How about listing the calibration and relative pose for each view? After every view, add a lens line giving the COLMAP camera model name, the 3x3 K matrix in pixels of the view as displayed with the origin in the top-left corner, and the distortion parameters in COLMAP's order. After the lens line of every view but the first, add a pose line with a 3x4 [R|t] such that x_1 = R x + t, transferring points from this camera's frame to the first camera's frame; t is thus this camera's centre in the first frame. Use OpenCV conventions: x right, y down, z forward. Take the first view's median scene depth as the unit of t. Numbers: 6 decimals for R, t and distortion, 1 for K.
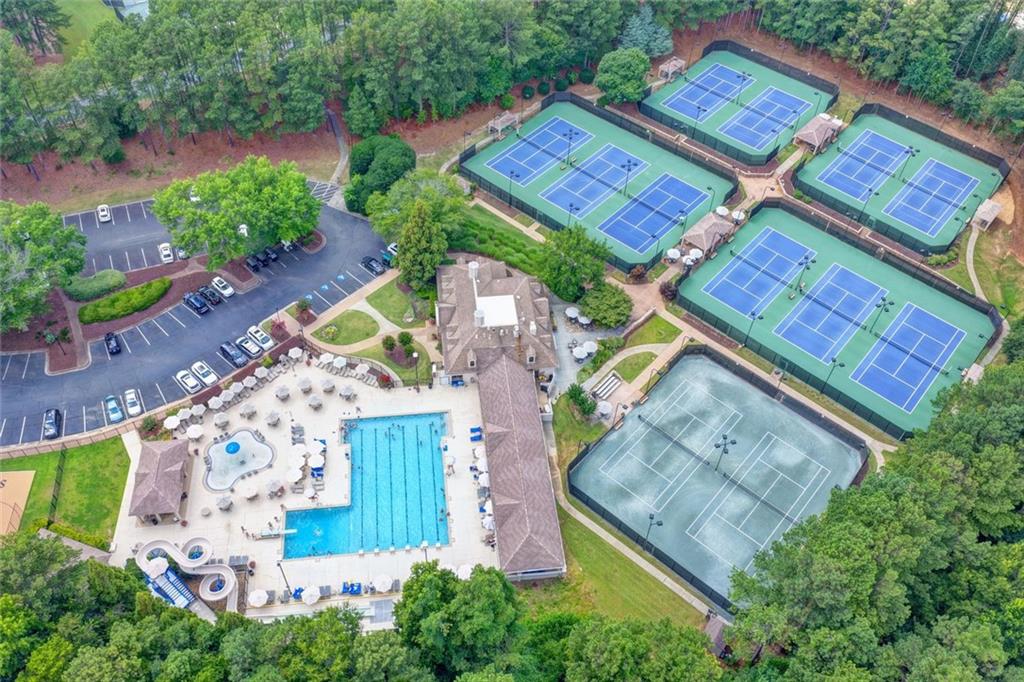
lens RADIAL K [[851.0, 0, 512.0], [0, 851.0, 341.0], [0, 0, 1]] dist [-0.005630, 0.014423]
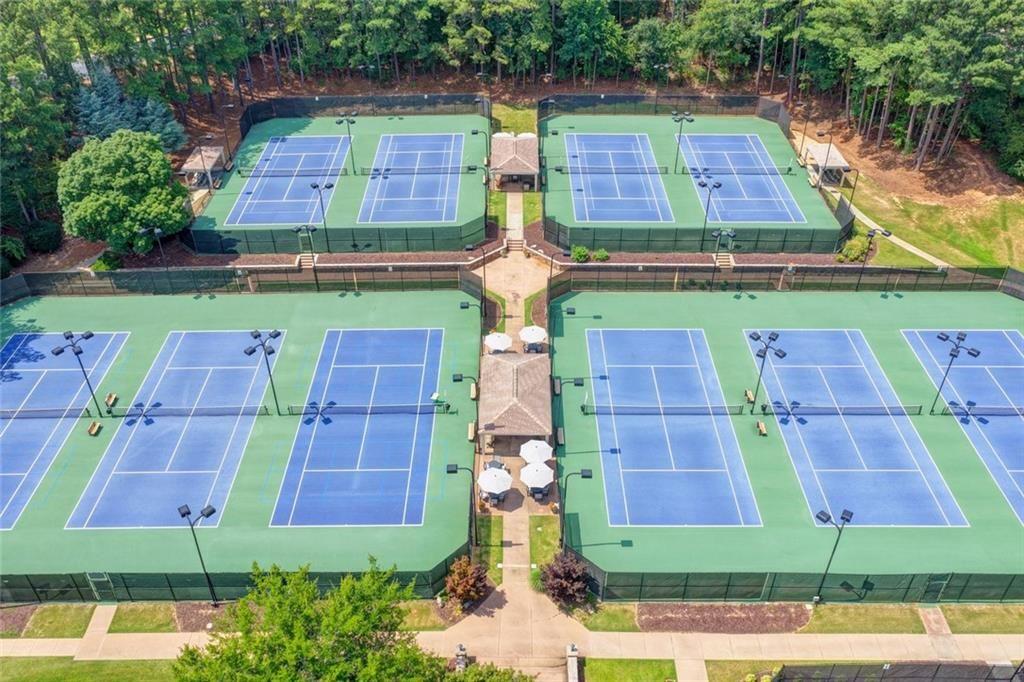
lens RADIAL K [[851.0, 0, 512.0], [0, 851.0, 341.0], [0, 0, 1]] dist [-0.005630, 0.014423]
pose [[0.751222, -0.426385, 0.503847, 0.025747], [0.520256, 0.852273, -0.054443, -0.121371], [-0.406202, 0.303029, 0.862075, 0.591525]]
